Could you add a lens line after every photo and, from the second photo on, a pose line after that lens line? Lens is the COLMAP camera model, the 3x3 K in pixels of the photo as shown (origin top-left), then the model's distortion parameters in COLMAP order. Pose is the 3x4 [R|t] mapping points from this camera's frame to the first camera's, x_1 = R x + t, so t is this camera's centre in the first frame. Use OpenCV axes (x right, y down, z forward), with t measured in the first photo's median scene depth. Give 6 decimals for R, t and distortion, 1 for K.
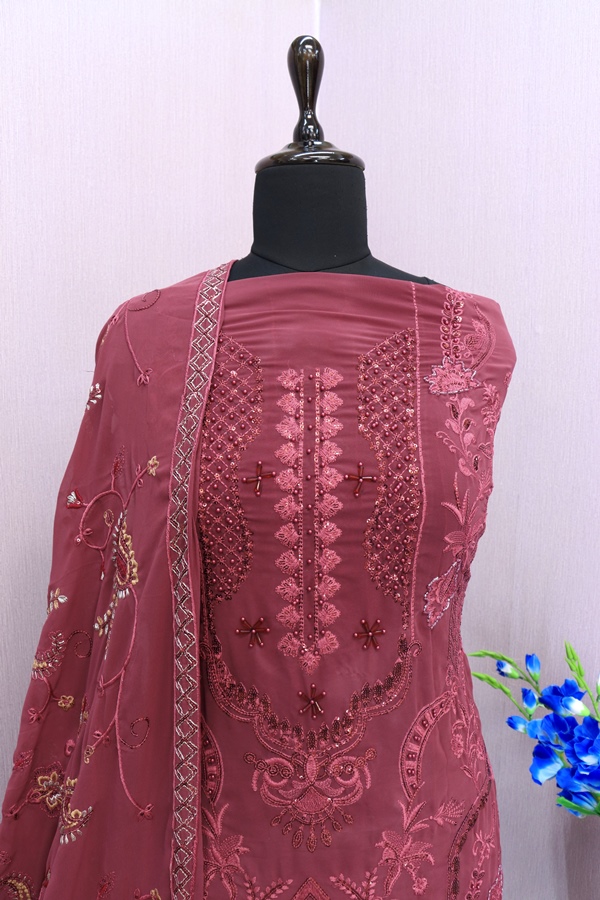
lens RADIAL K [[786.6, 0, 300.0], [0, 786.6, 450.0], [0, 0, 1]] dist [-0.216468, 0.133912]
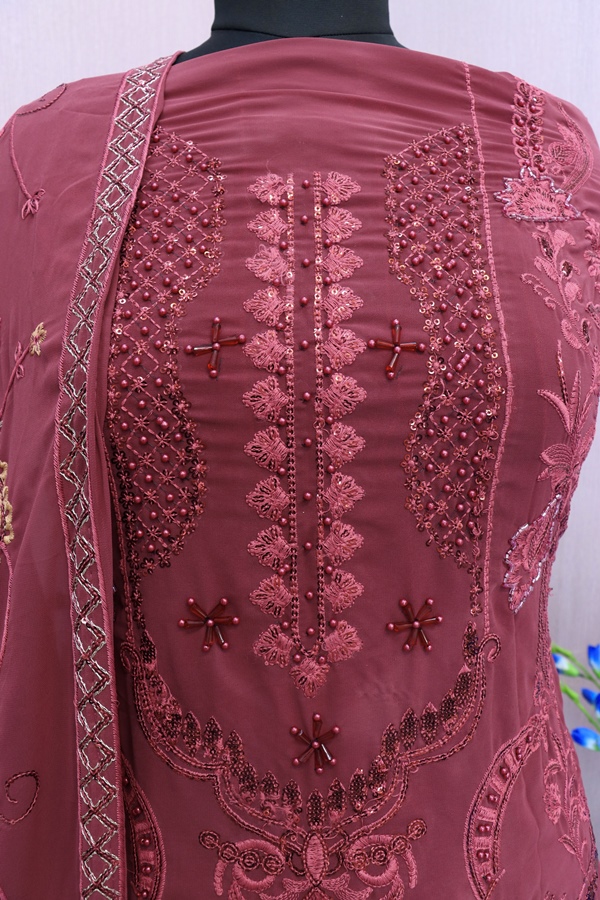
lens RADIAL K [[786.6, 0, 300.0], [0, 786.6, 450.0], [0, 0, 1]] dist [-0.216468, 0.133912]
pose [[0.999896, -0.012617, 0.006928, 0.003038], [0.012510, 0.999804, 0.015360, 0.098083], [-0.007121, -0.015272, 0.999858, 0.428648]]
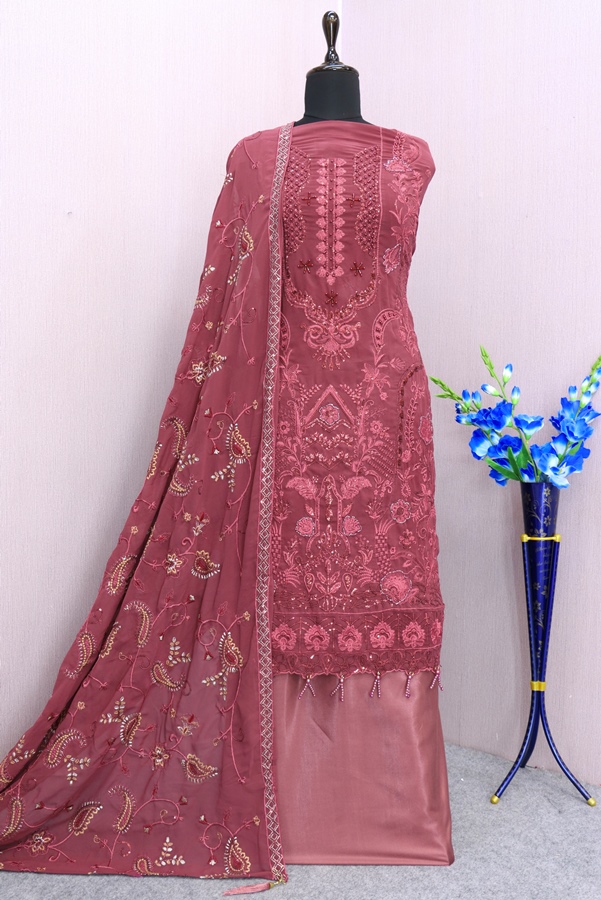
lens RADIAL K [[1007.3, 0, 300.5], [0, 1007.3, 450.0], [0, 0, 1]] dist [-0.072653, -0.008527]
pose [[0.999569, 0.007434, -0.028409, 0.011420], [-0.010078, 0.995511, -0.094104, 1.014285], [0.027582, 0.094349, 0.995157, -1.802281]]
